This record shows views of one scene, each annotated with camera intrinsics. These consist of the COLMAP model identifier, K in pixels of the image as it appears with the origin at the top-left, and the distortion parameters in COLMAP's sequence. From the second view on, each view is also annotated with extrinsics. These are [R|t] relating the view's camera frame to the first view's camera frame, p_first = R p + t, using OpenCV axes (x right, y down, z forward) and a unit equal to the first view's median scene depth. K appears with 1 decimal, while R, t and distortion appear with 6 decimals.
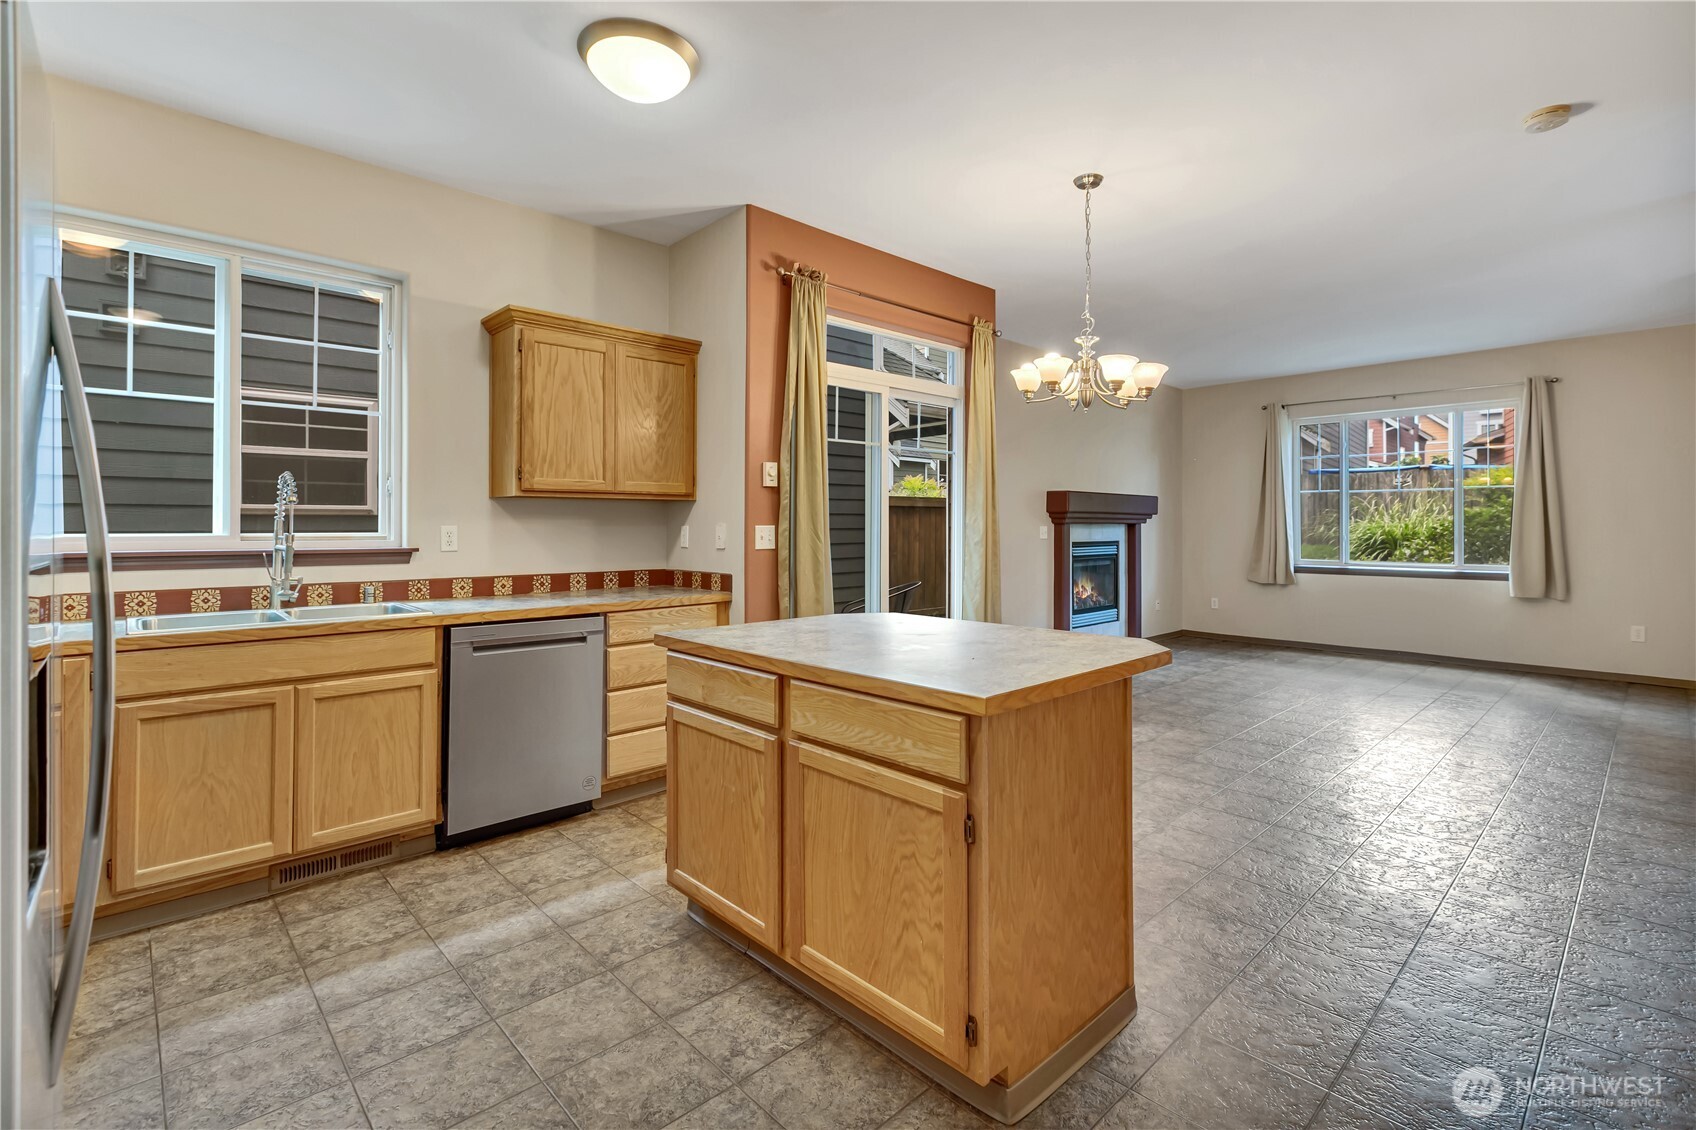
lens RADIAL K [[780.3, 0, 852.1], [0, 780.3, 522.1], [0, 0, 1]] dist [-0.005542, -0.000337]
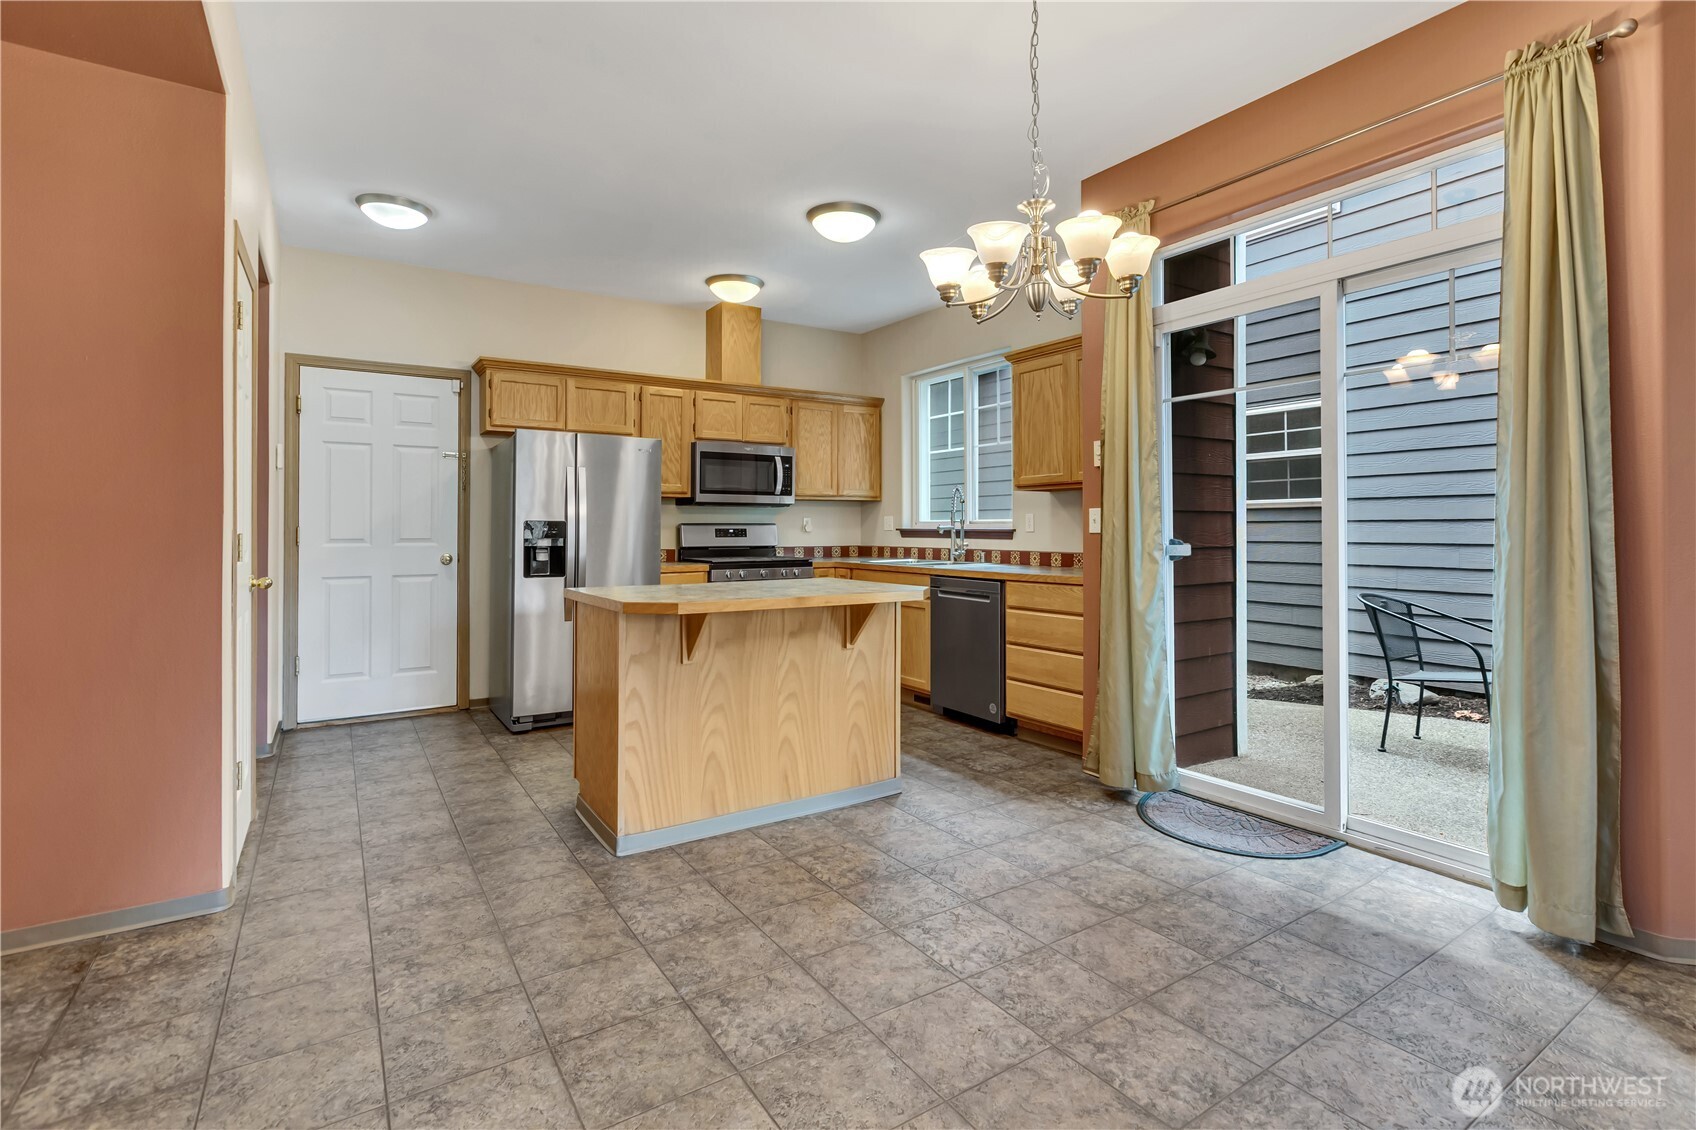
lens RADIAL K [[791.4, 0, 862.6], [0, 791.4, 524.9], [0, 0, 1]] dist [0.001295, -0.000088]
pose [[-0.171666, -0.003569, -0.985149, 0.878994], [0.006443, 0.999968, -0.004746, 0.027167], [0.985134, -0.007162, -0.171638, 0.880288]]
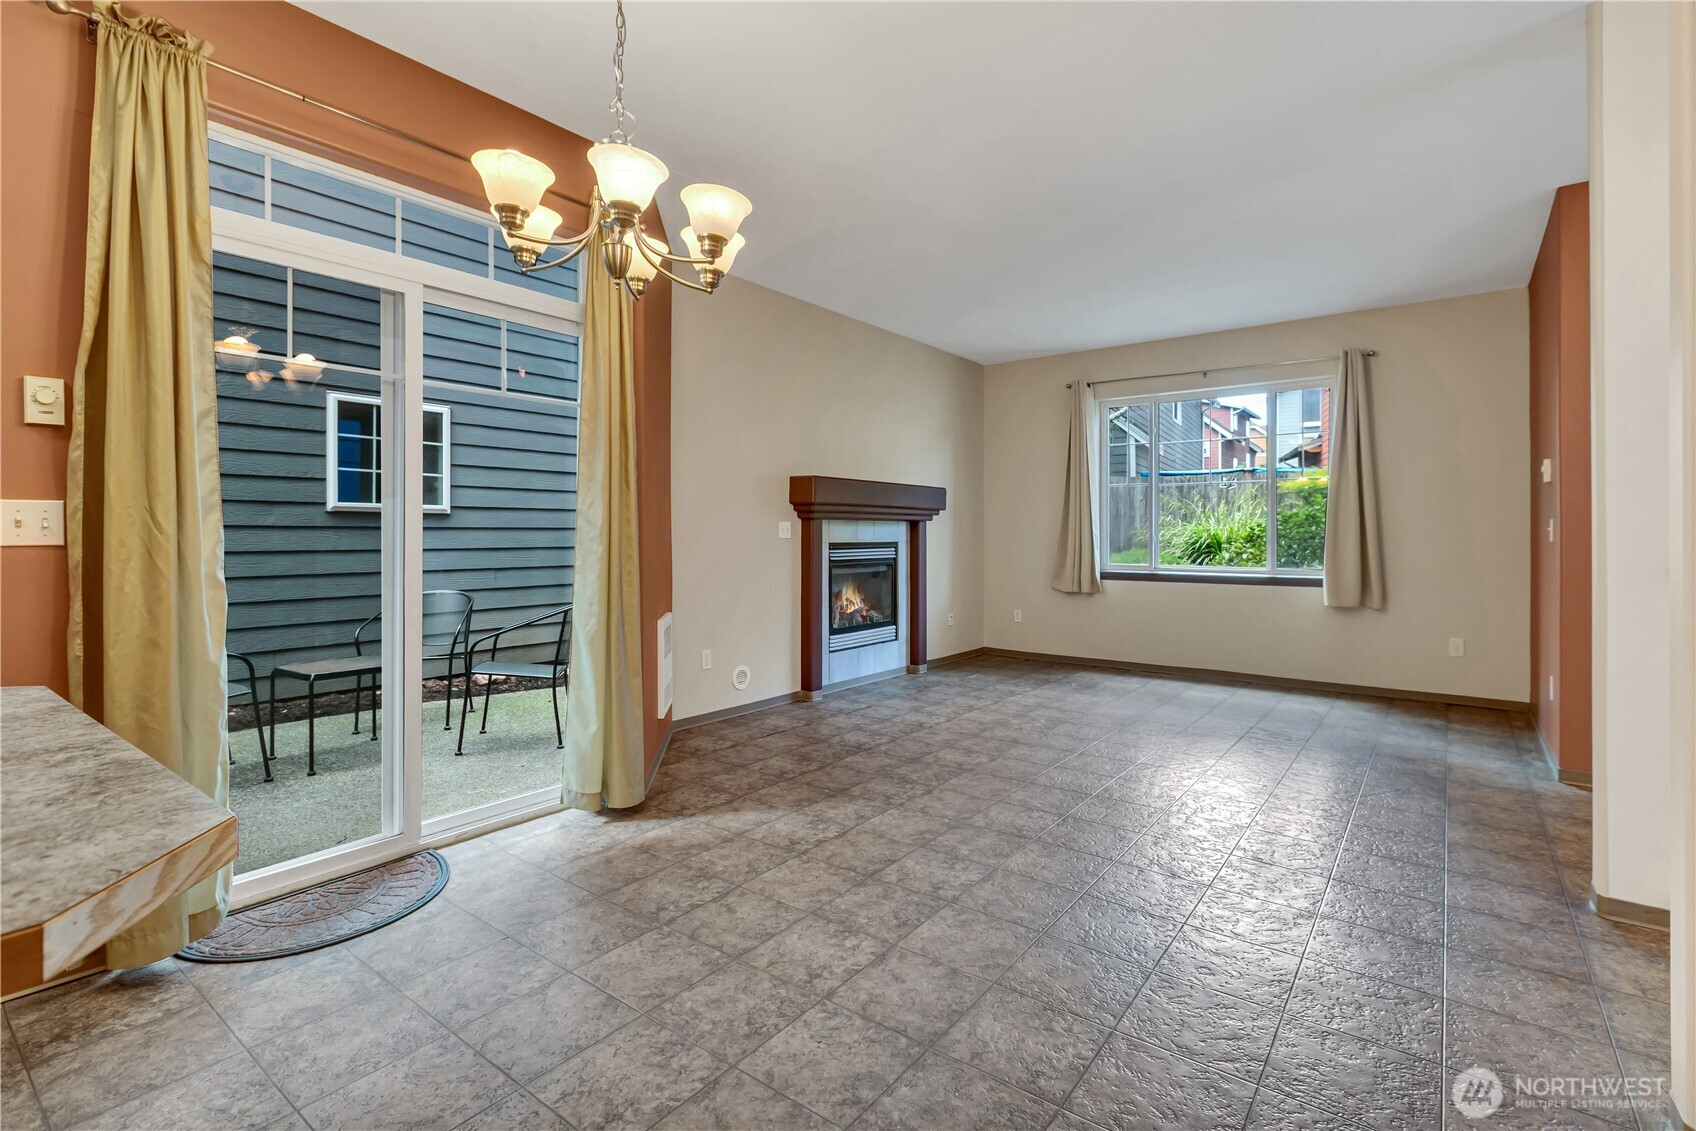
lens RADIAL K [[791.4, 0, 862.6], [0, 791.4, 525.4], [0, 0, 1]] dist [0.001295, -0.000088]
pose [[0.985308, 0.003559, 0.170752, 0.337260], [-0.002782, 0.999985, -0.004791, 0.022232], [-0.170767, 0.004246, 0.985302, 0.390524]]
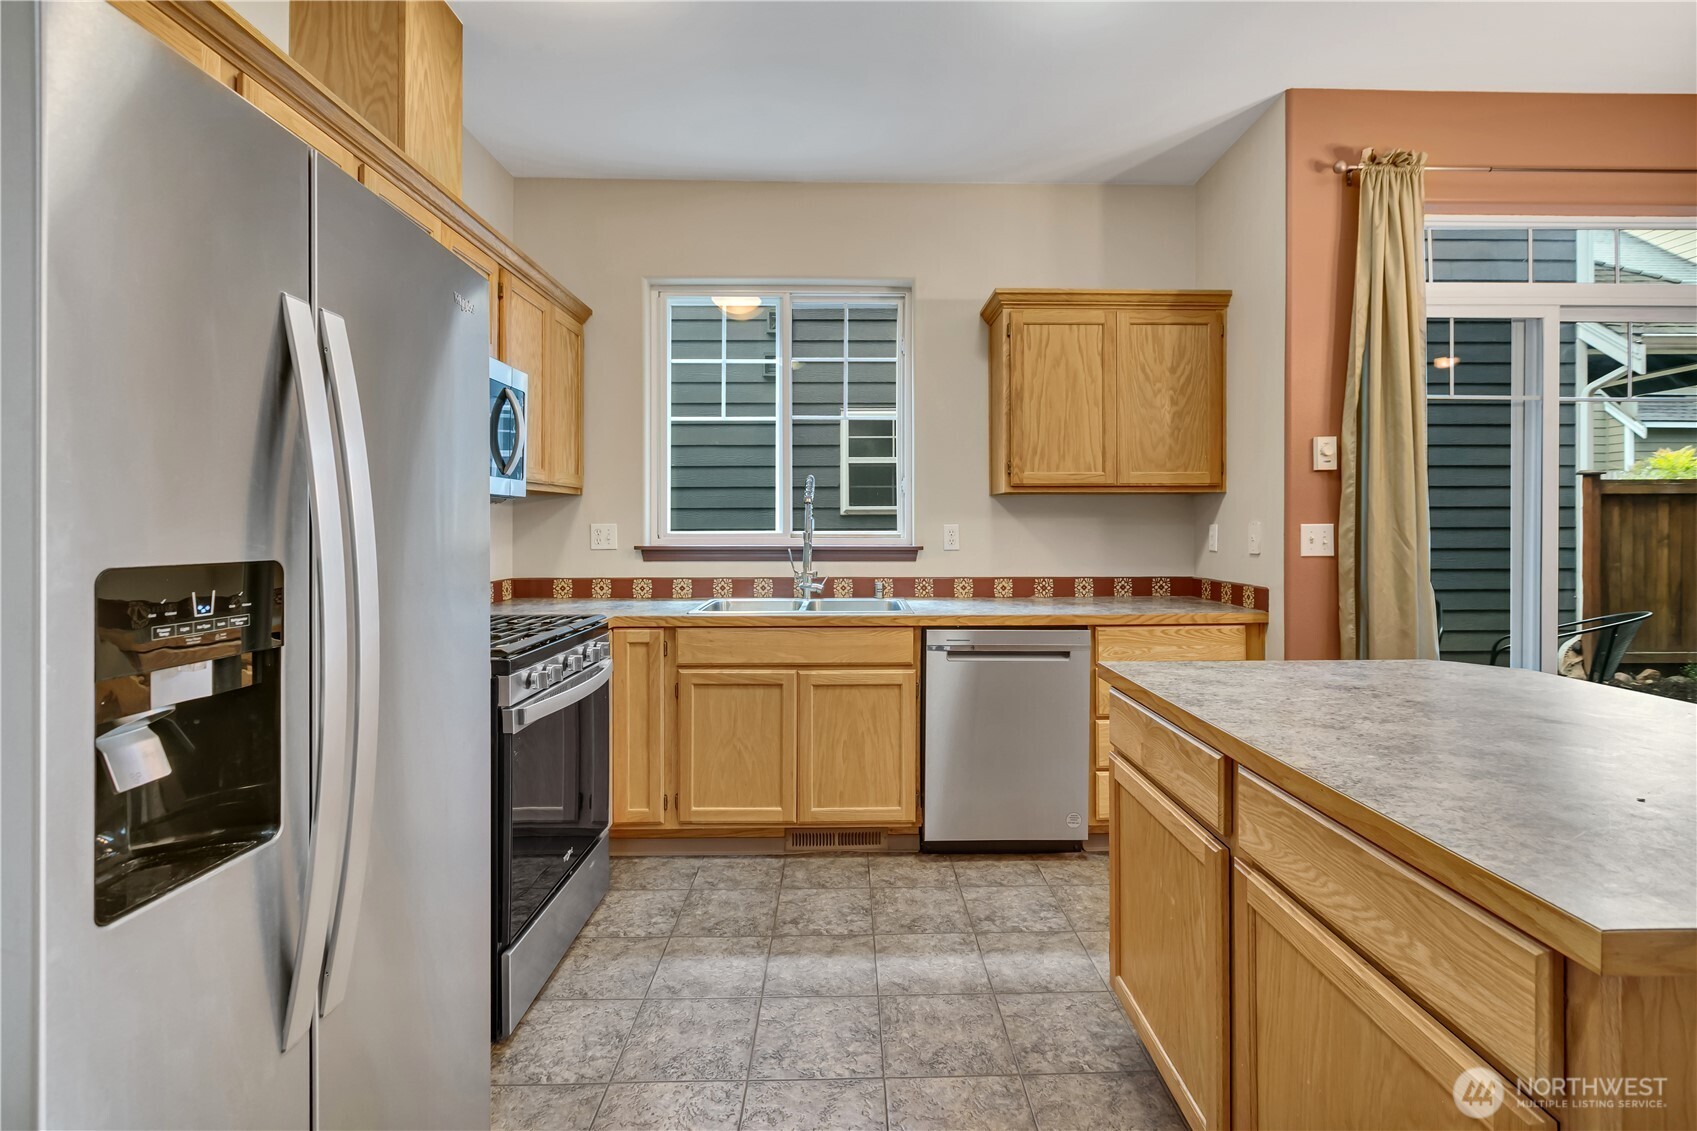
lens RADIAL K [[774.3, 0, 863.6], [0, 774.3, 529.2], [0, 0, 1]] dist [-0.008398, -0.000154]
pose [[0.738190, 0.002080, -0.674590, 0.062034], [0.004762, 0.999954, 0.008294, 0.001461], [0.674576, -0.009336, 0.738146, 0.180866]]
